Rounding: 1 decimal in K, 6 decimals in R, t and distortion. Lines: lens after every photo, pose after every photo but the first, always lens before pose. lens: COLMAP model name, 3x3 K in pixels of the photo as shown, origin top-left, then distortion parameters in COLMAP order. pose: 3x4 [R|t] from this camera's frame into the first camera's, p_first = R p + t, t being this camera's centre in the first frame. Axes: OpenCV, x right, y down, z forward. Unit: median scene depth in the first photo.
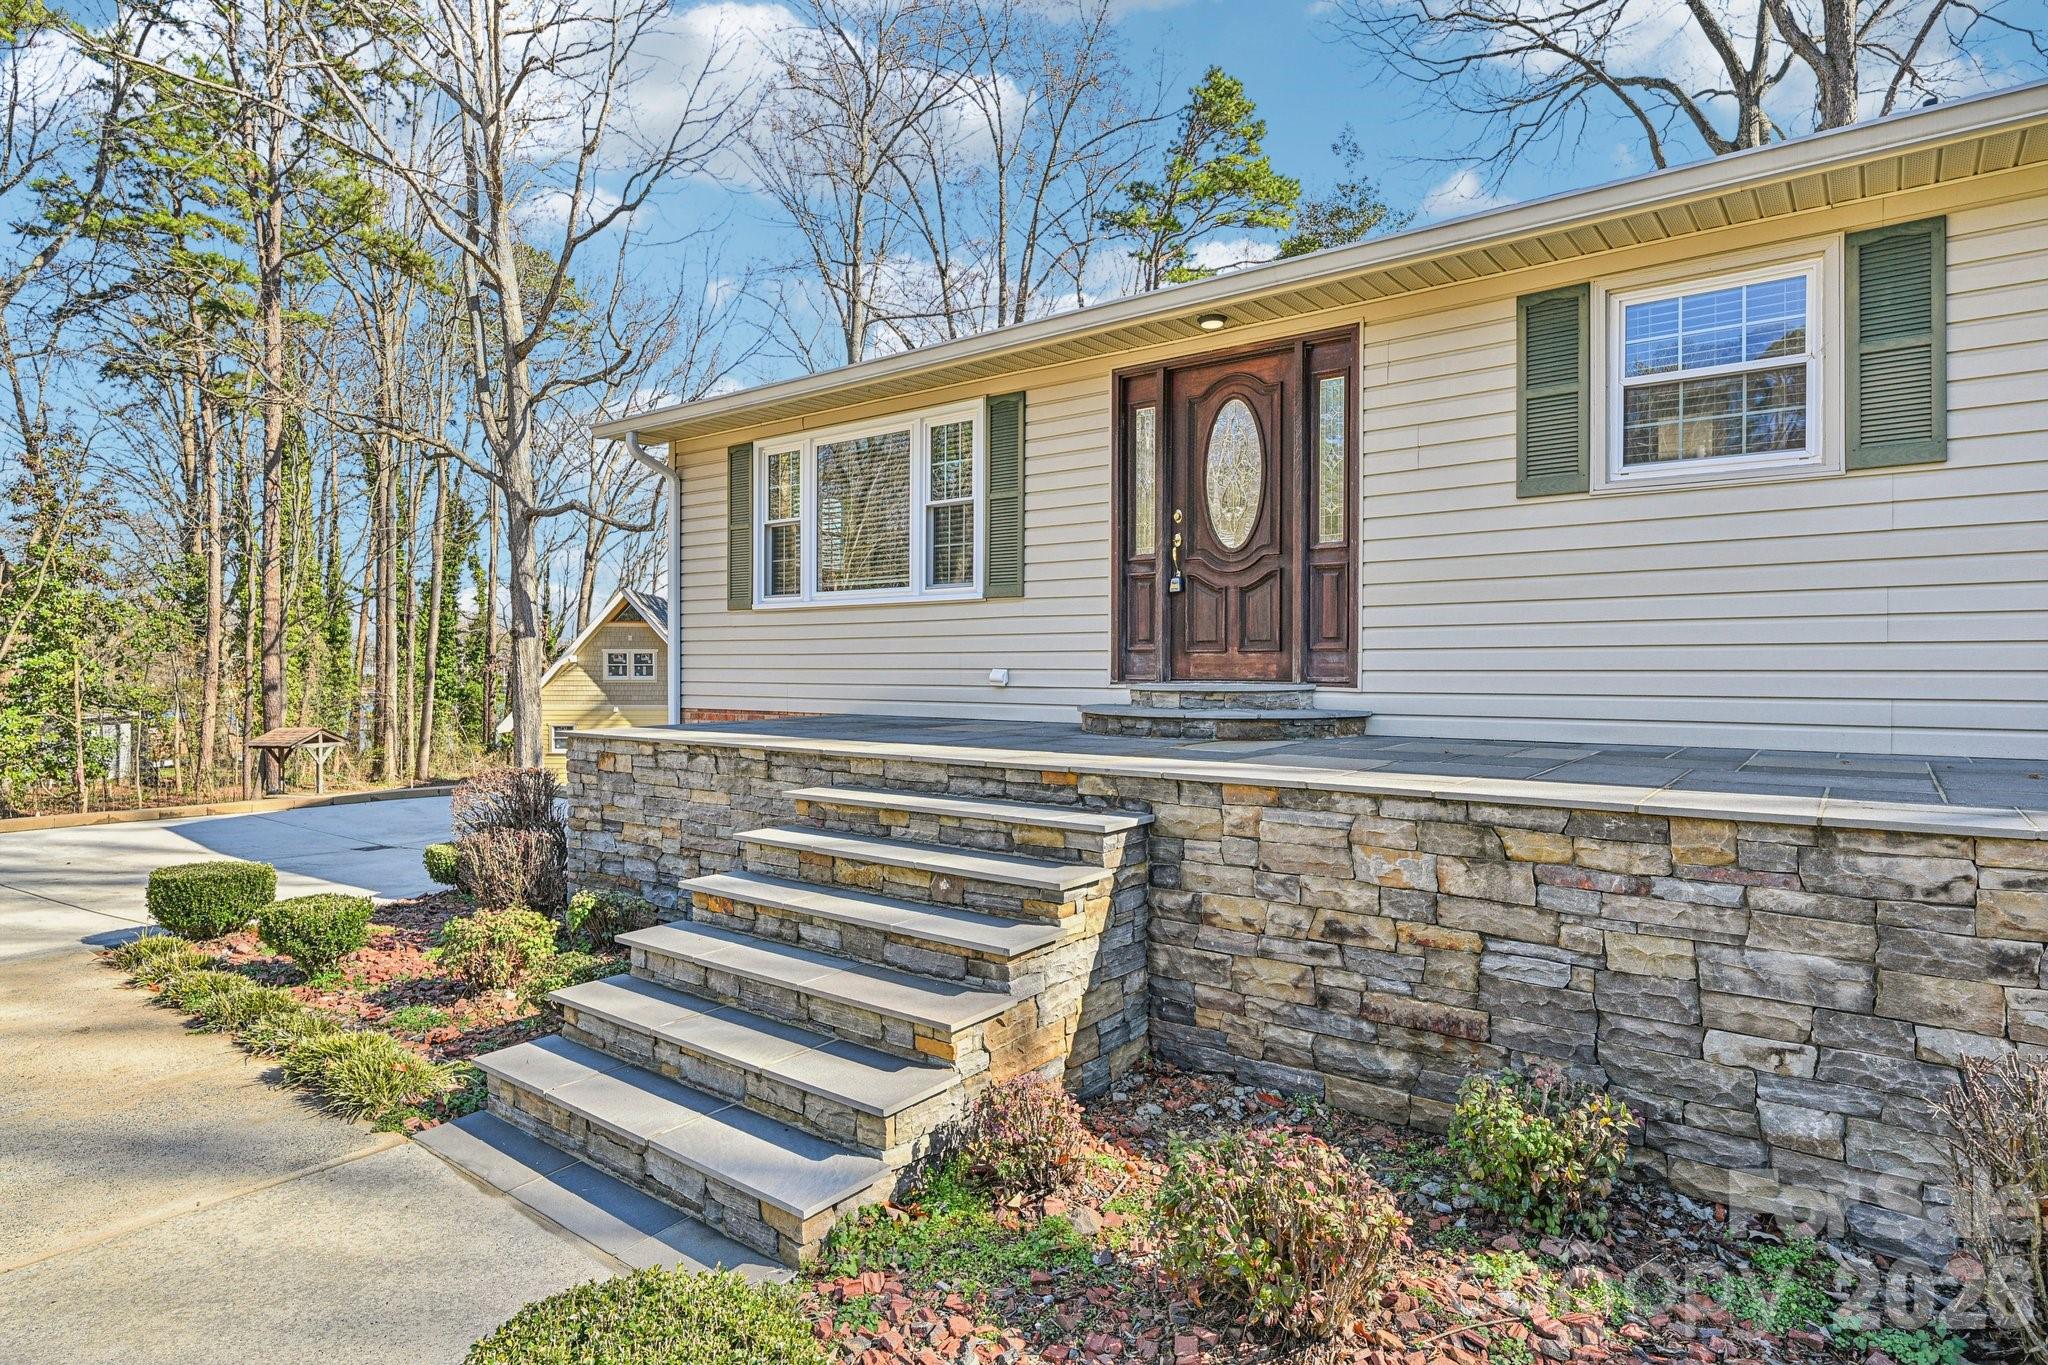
lens RADIAL K [[1102.5, 0, 1019.5], [0, 1102.5, 670.9], [0, 0, 1]] dist [0.001496, -0.000067]
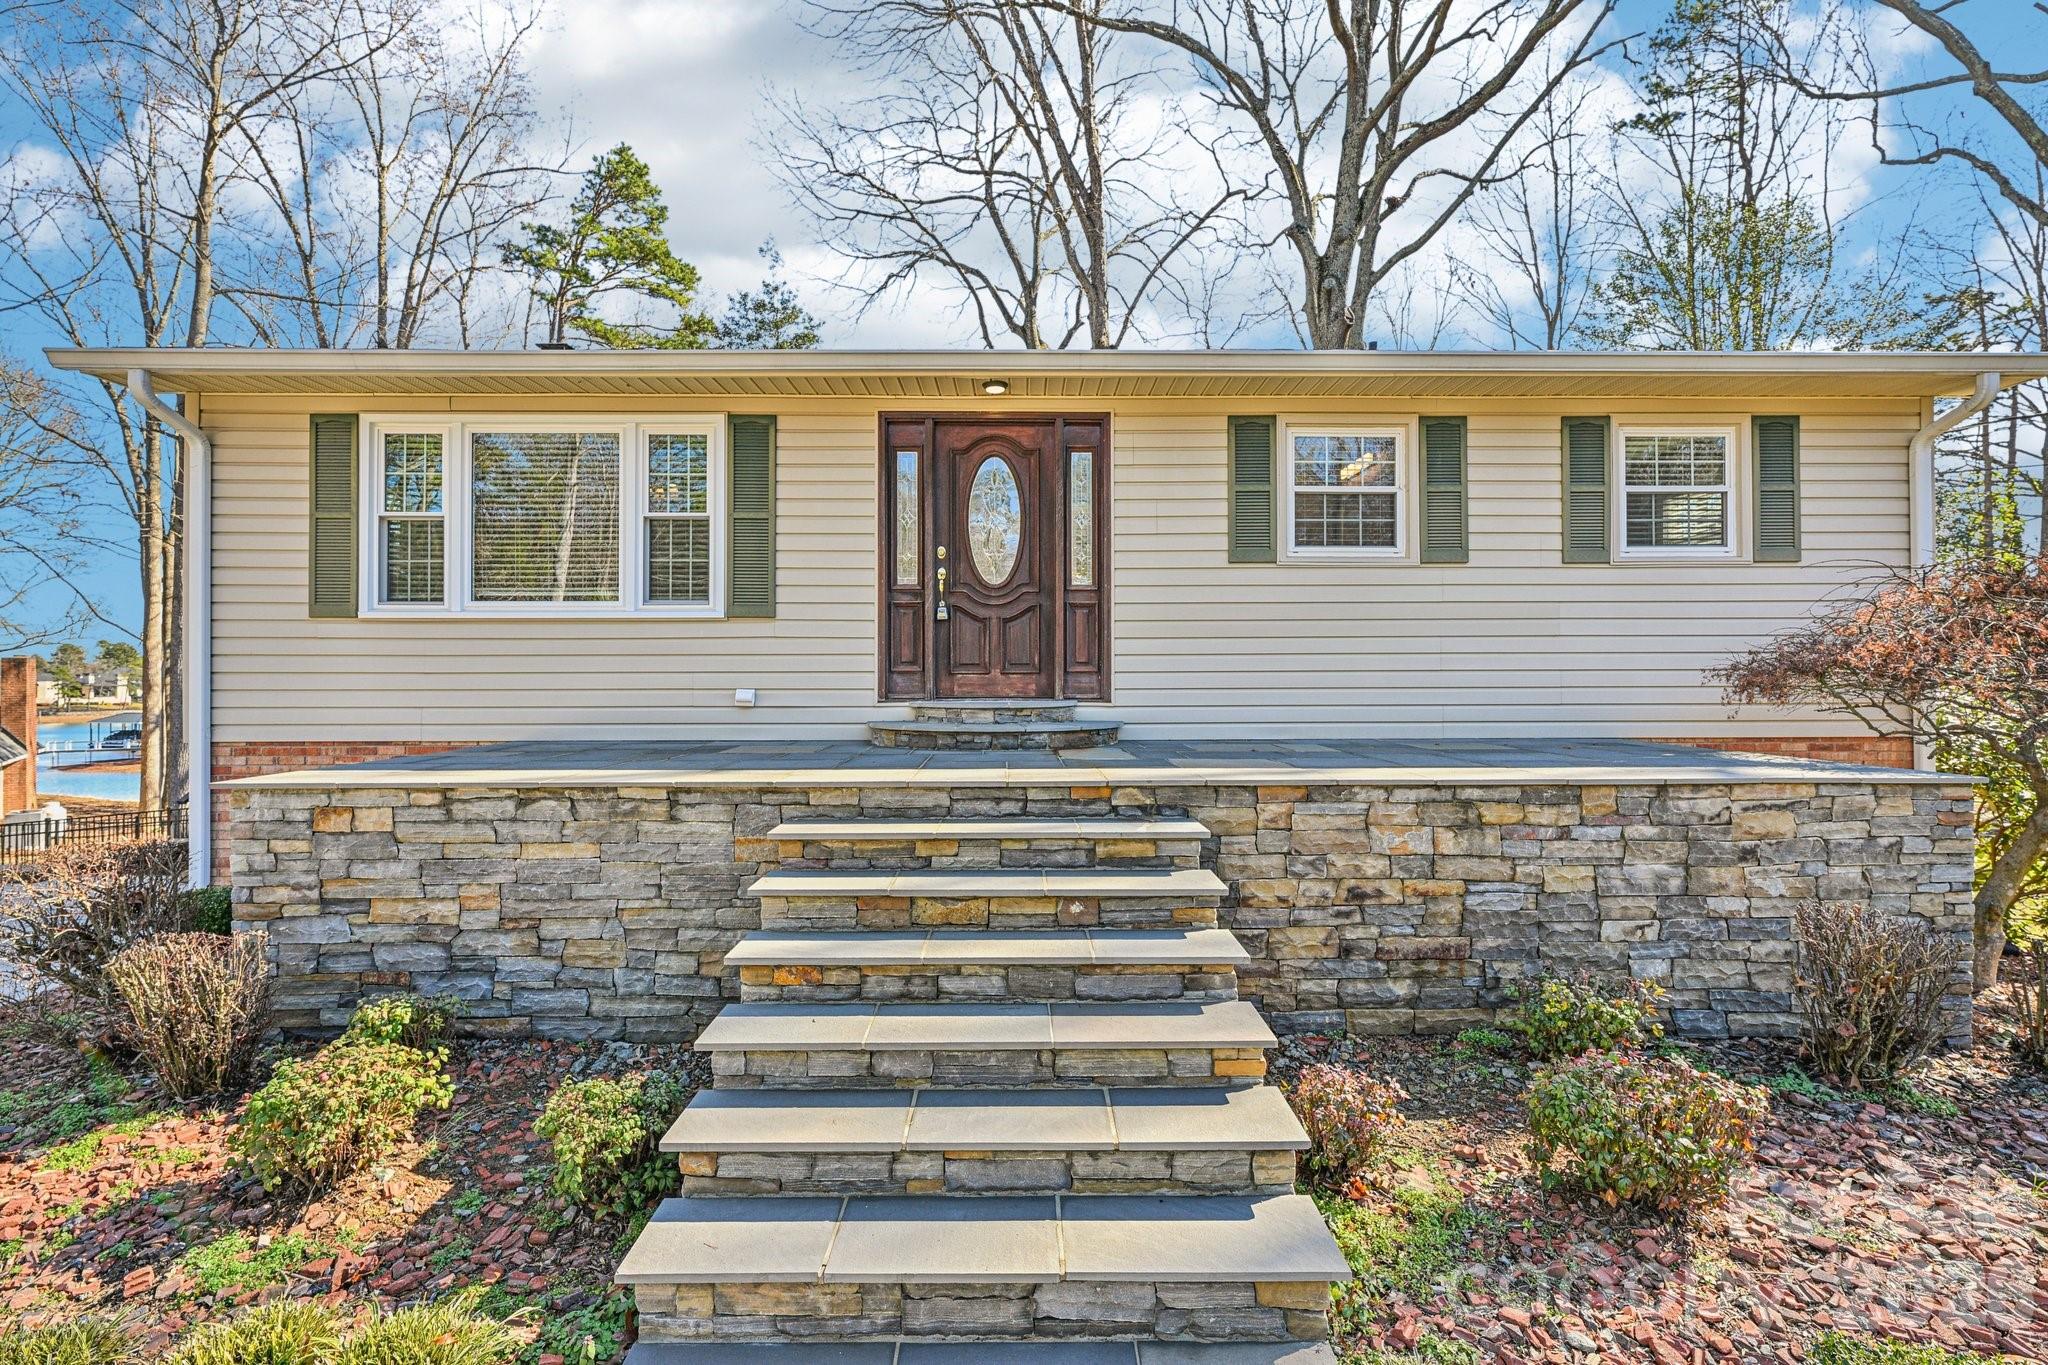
lens RADIAL K [[900.5, 0, 1013.6], [0, 900.5, 679.4], [0, 0, 1]] dist [0.000696, 0.000264]
pose [[0.786589, -0.000088, 0.617476, -0.480387], [0.004997, 0.999968, -0.006224, -0.006210], [-0.617456, 0.007981, 0.786565, 0.306182]]
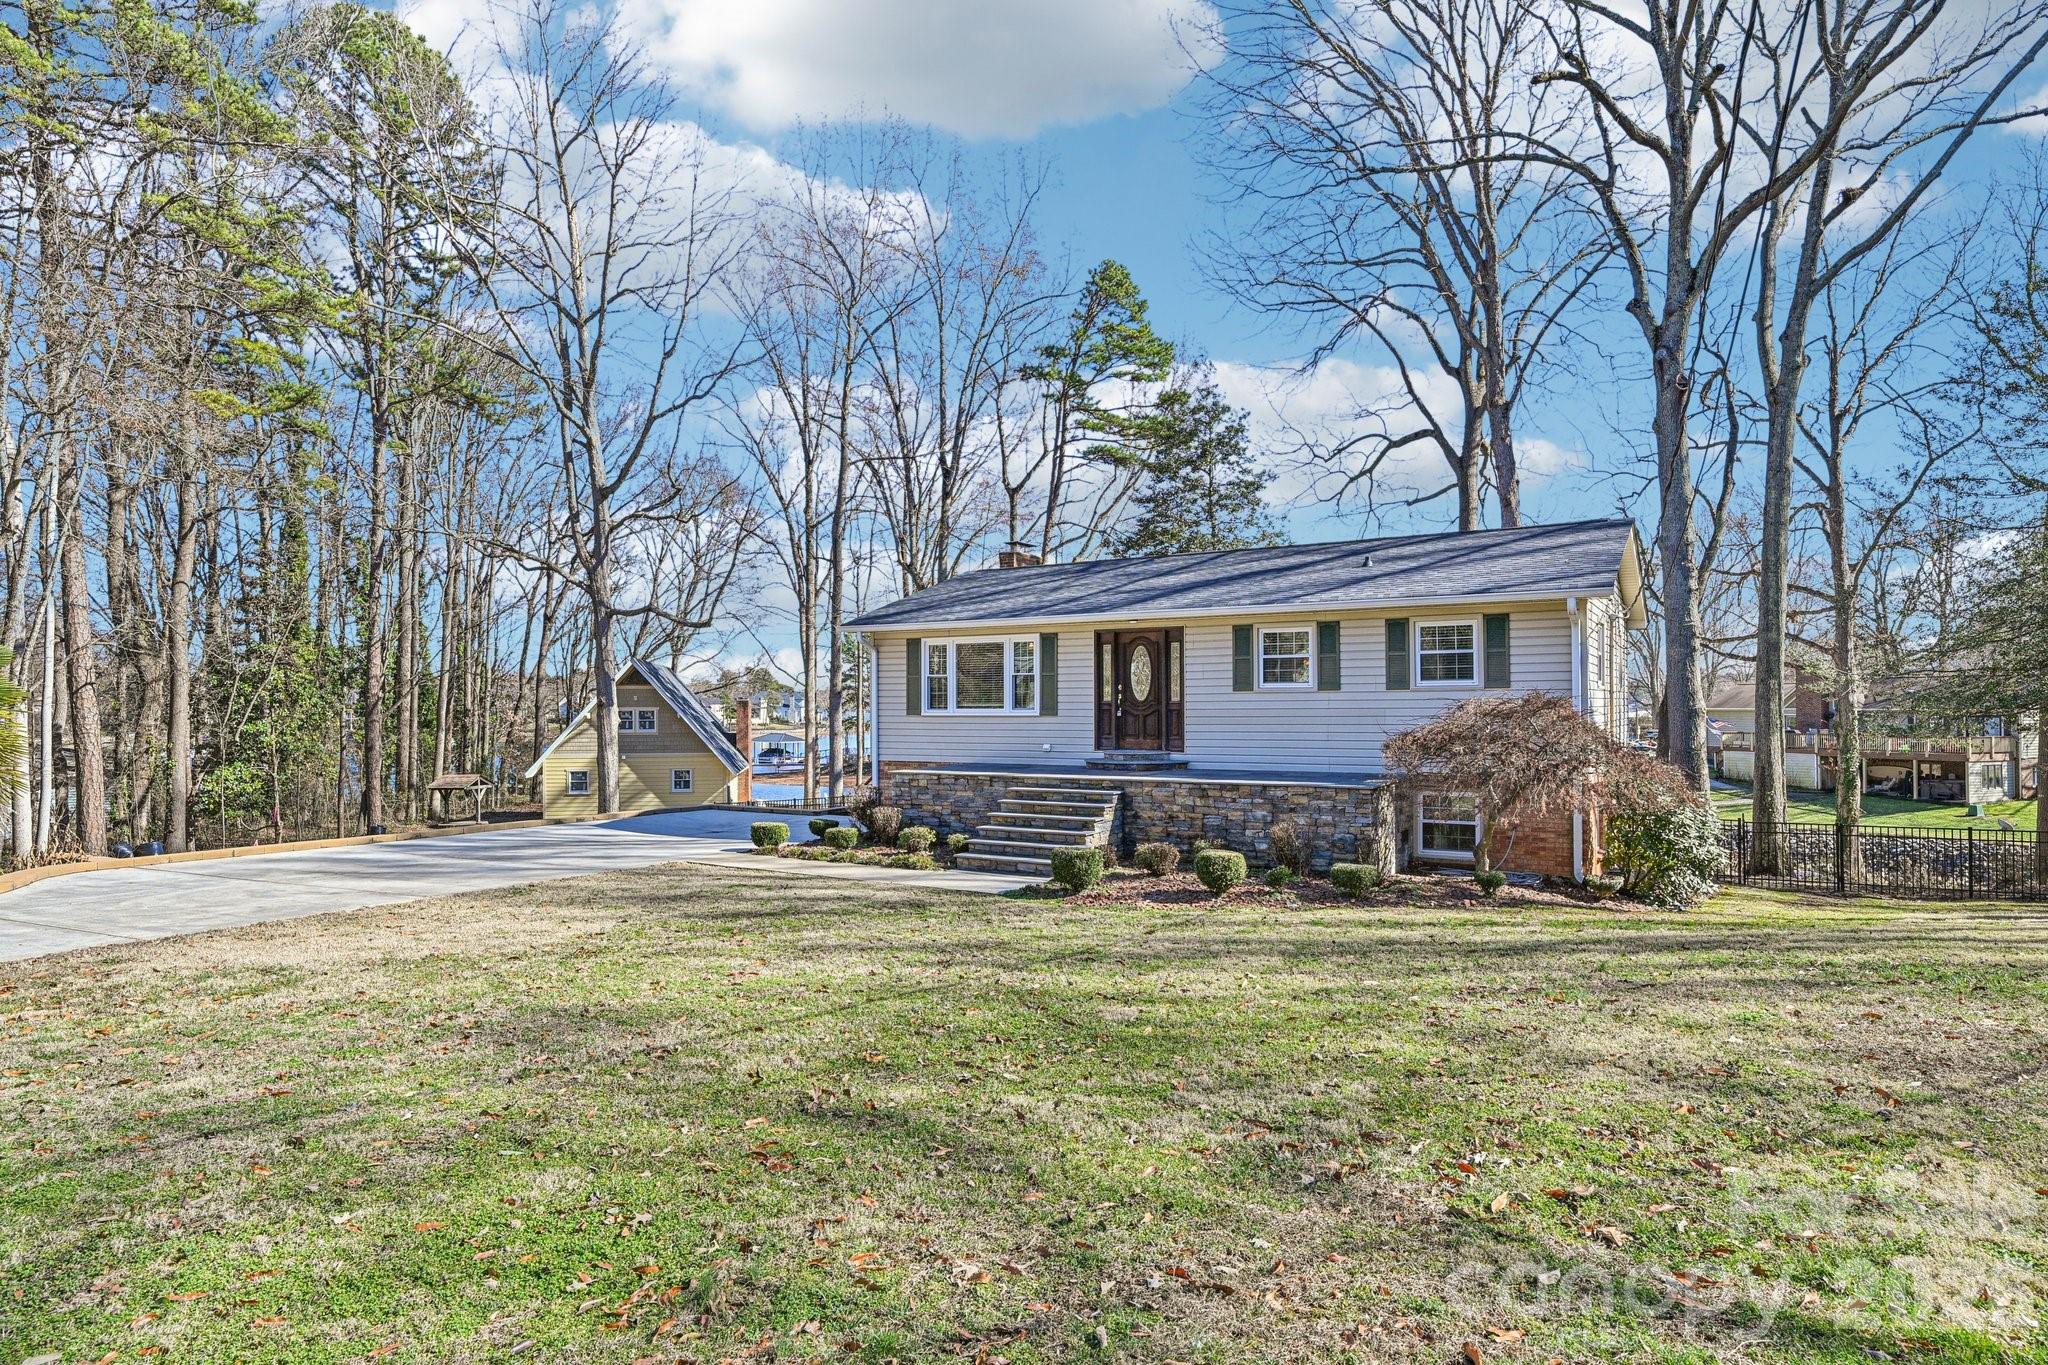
lens RADIAL K [[1164.2, 0, 1014.2], [0, 1164.2, 691.0], [0, 0, 1]] dist [0.000929, 0.000425]
pose [[0.994594, -0.005672, 0.103683, -0.525029], [0.007127, 0.999881, -0.013668, -0.124527], [-0.103593, 0.014333, 0.994516, -2.308535]]
